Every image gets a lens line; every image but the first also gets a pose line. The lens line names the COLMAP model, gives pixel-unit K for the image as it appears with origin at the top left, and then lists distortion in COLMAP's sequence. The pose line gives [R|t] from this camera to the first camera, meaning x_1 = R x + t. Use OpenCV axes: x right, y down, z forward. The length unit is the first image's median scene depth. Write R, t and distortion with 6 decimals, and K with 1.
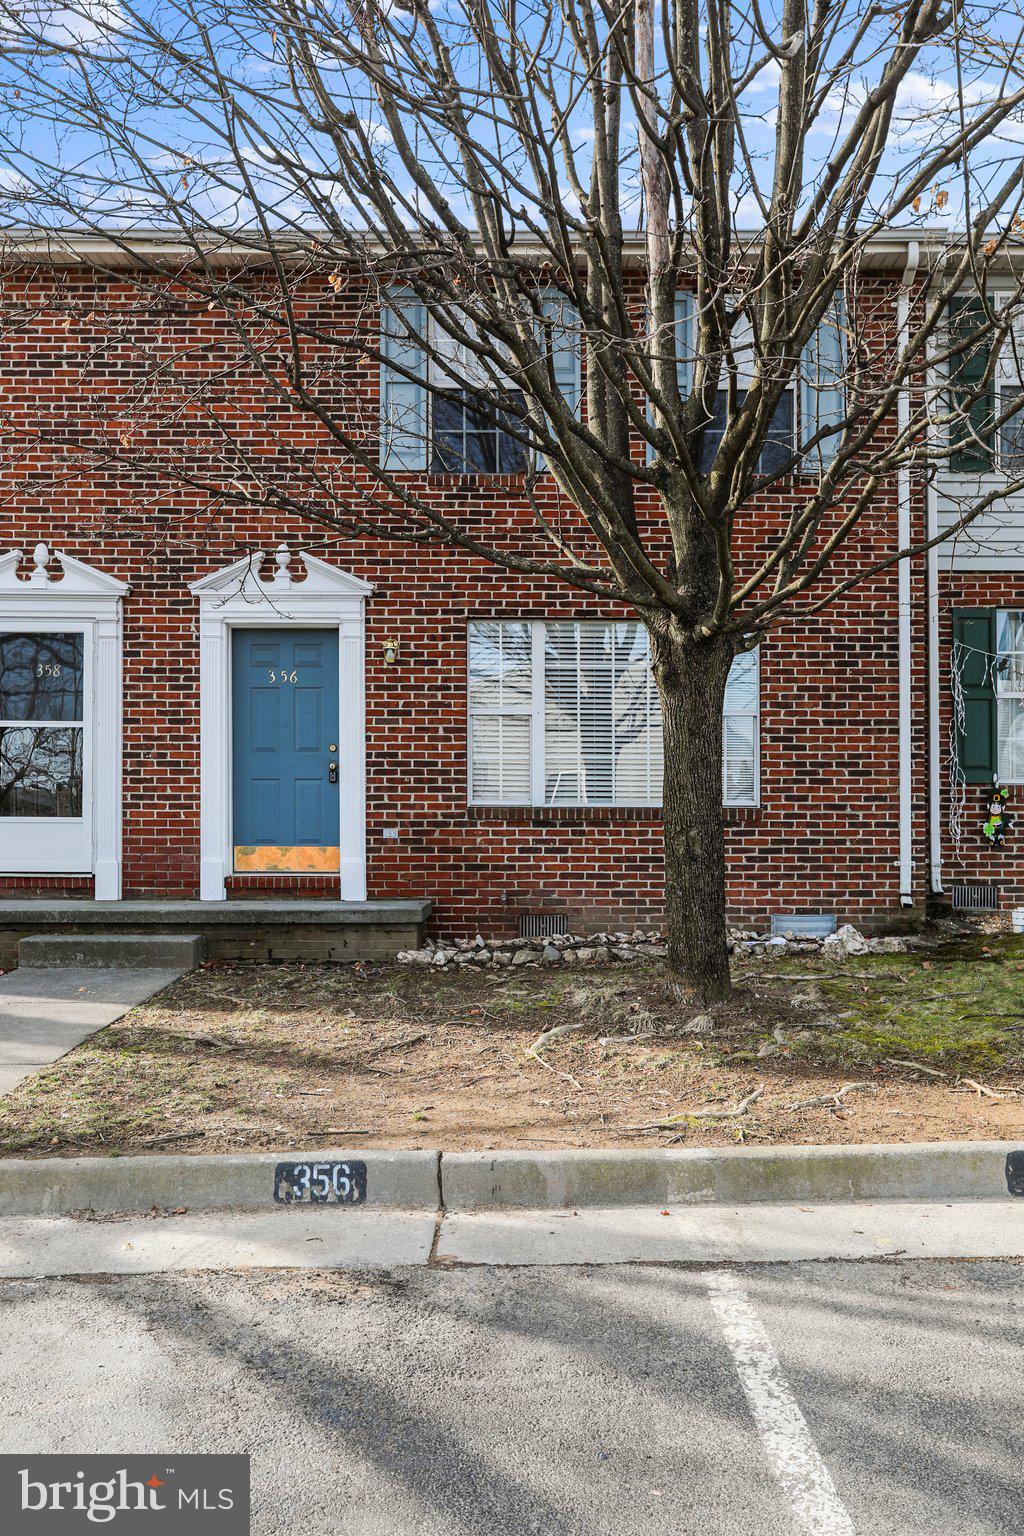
lens RADIAL K [[1488.4, 0, 545.3], [0, 1488.4, 753.2], [0, 0, 1]] dist [0.108703, 0.011470]
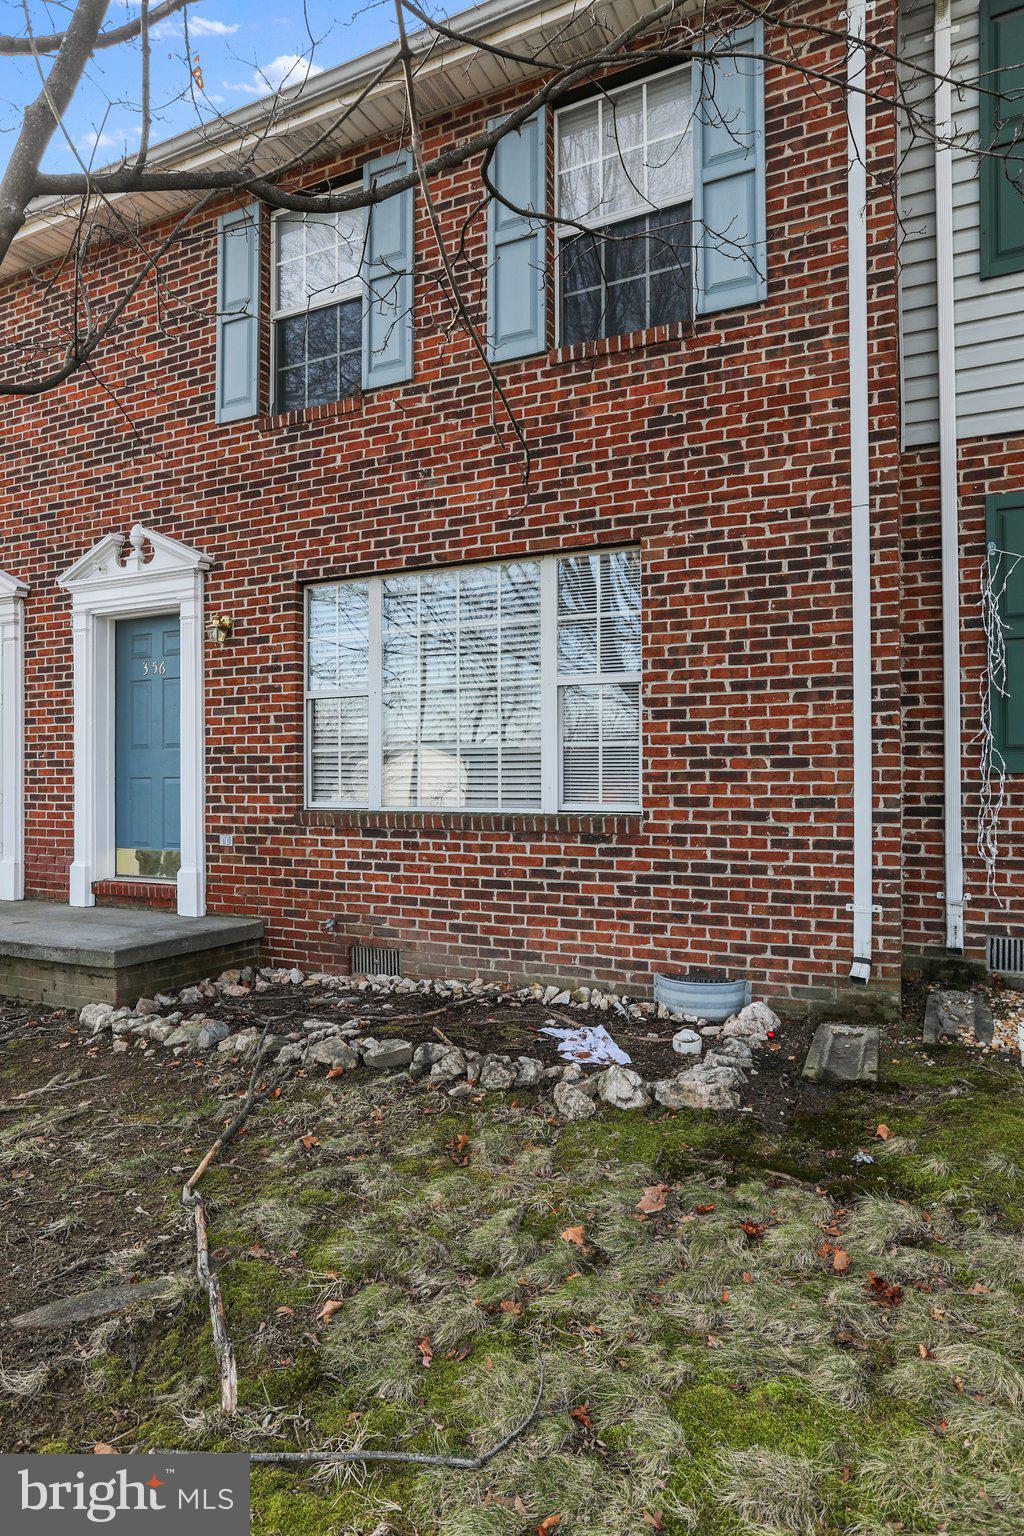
lens RADIAL K [[899.3, 0, 519.3], [0, 899.3, 754.4], [0, 0, 1]] dist [-0.005509, 0.000102]
pose [[0.888383, -0.017345, -0.458776, 0.285939], [0.030147, 0.999333, 0.020595, -0.001731], [0.458113, -0.032127, 0.888313, 0.609956]]
